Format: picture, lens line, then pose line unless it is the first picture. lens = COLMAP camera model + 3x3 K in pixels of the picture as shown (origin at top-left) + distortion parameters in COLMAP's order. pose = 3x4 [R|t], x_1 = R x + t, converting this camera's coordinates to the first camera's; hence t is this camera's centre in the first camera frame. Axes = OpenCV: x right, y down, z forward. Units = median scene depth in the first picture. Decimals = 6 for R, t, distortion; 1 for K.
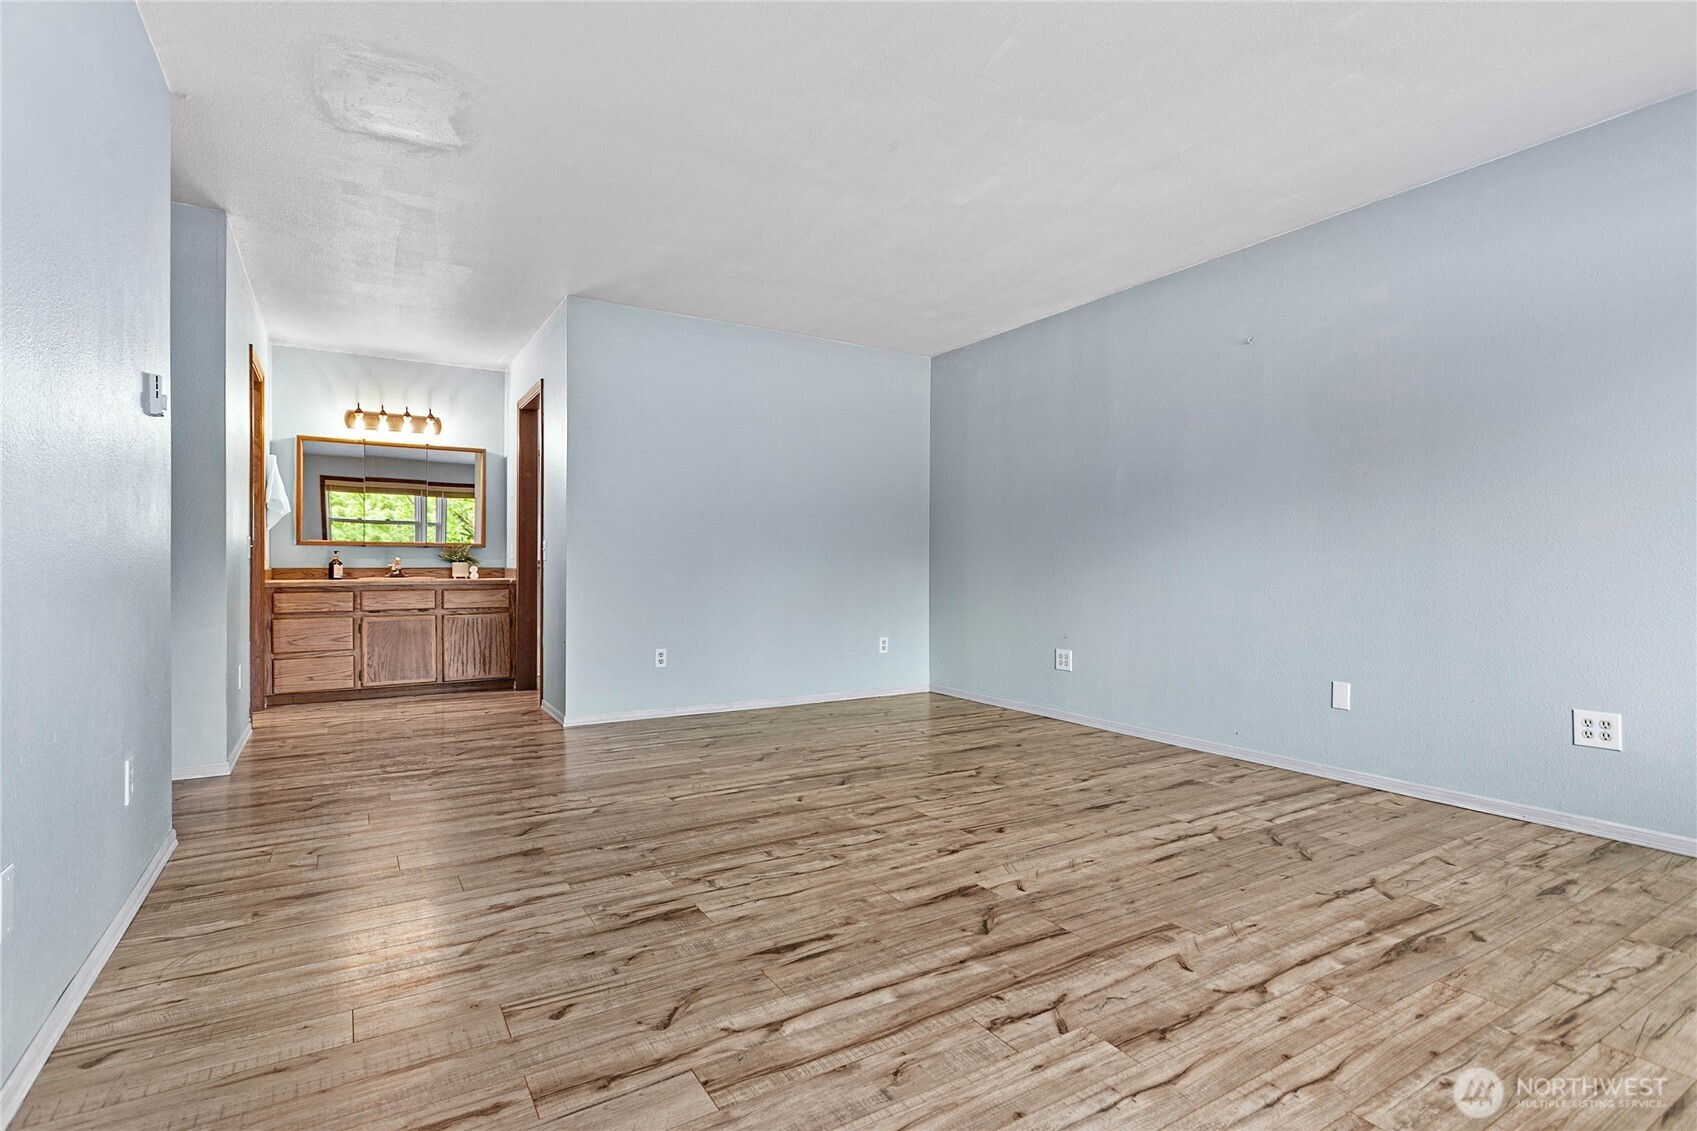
lens RADIAL K [[808.6, 0, 847.0], [0, 808.6, 565.0], [0, 0, 1]] dist [-0.001392, -0.000029]
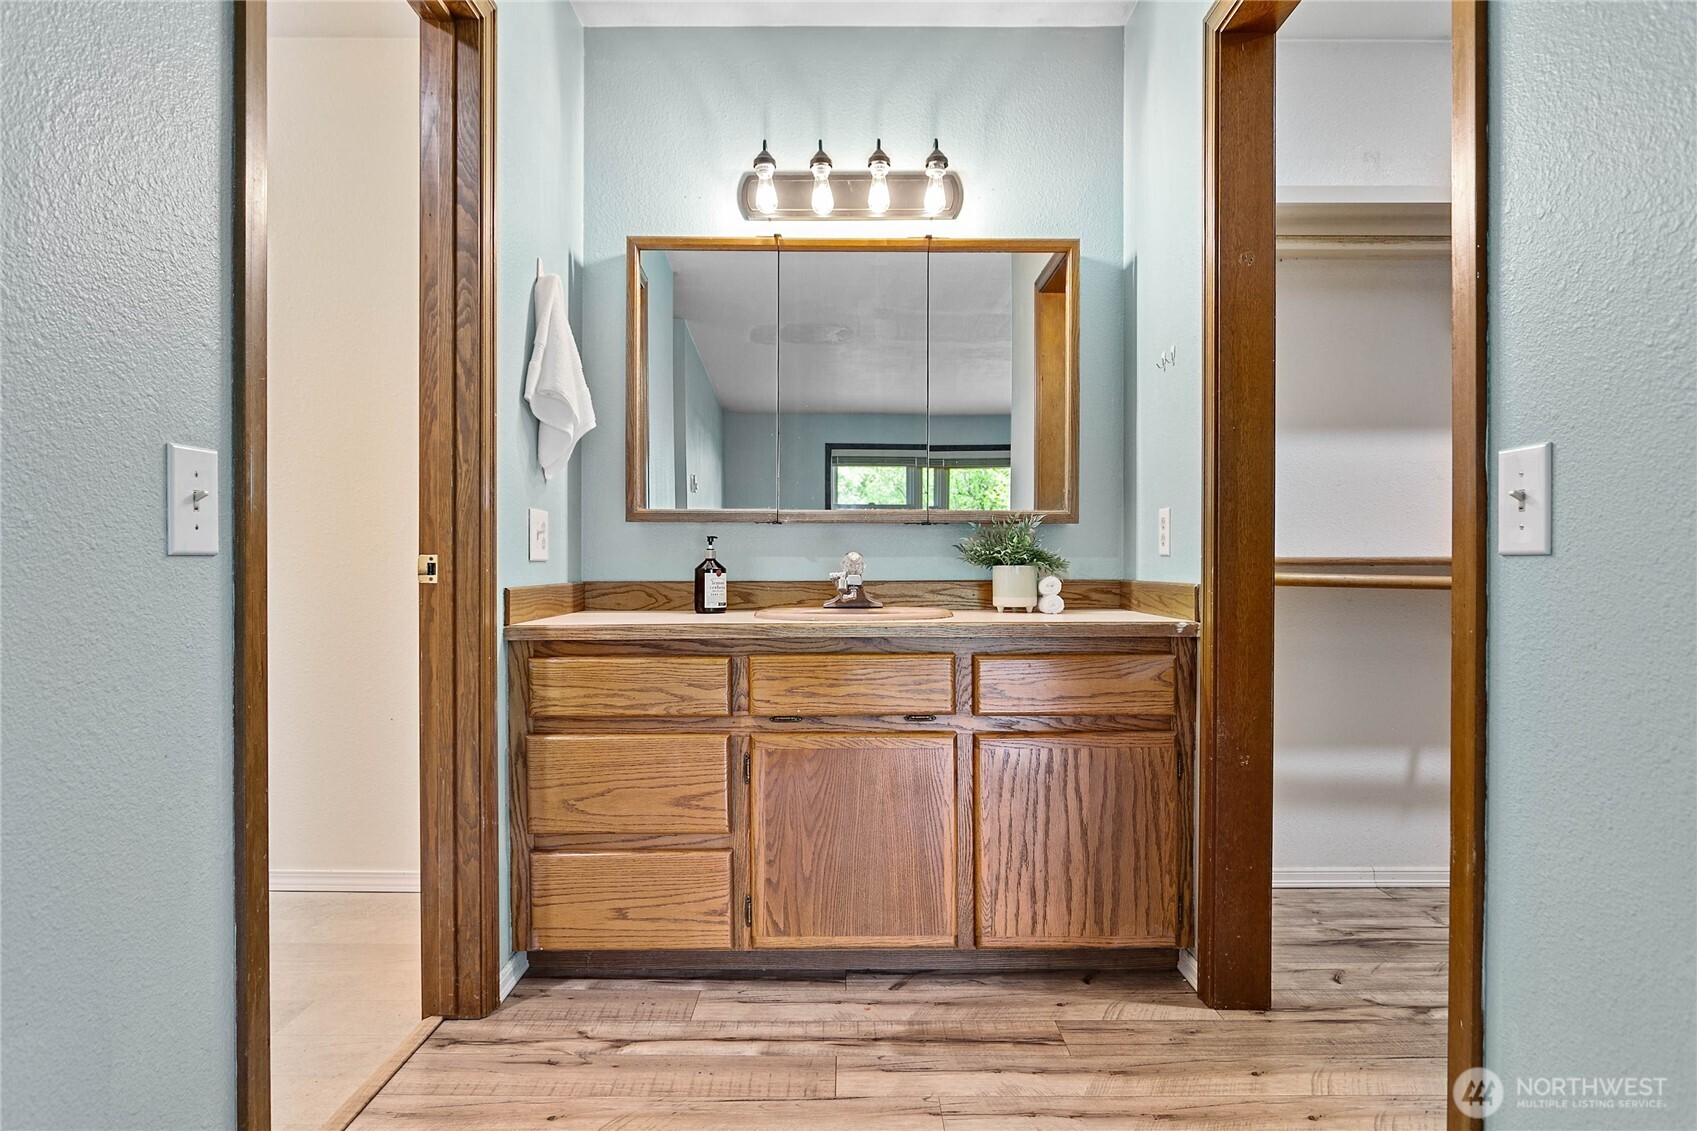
lens RADIAL K [[1028.9, 0, 851.1], [0, 1028.9, 568.8], [0, 0, 1]] dist [-0.004698, -0.000167]
pose [[0.850293, -0.003706, -0.526297, -0.327856], [0.002789, 0.999993, -0.002536, -0.001111], [0.526303, 0.000689, 0.850297, 0.630674]]
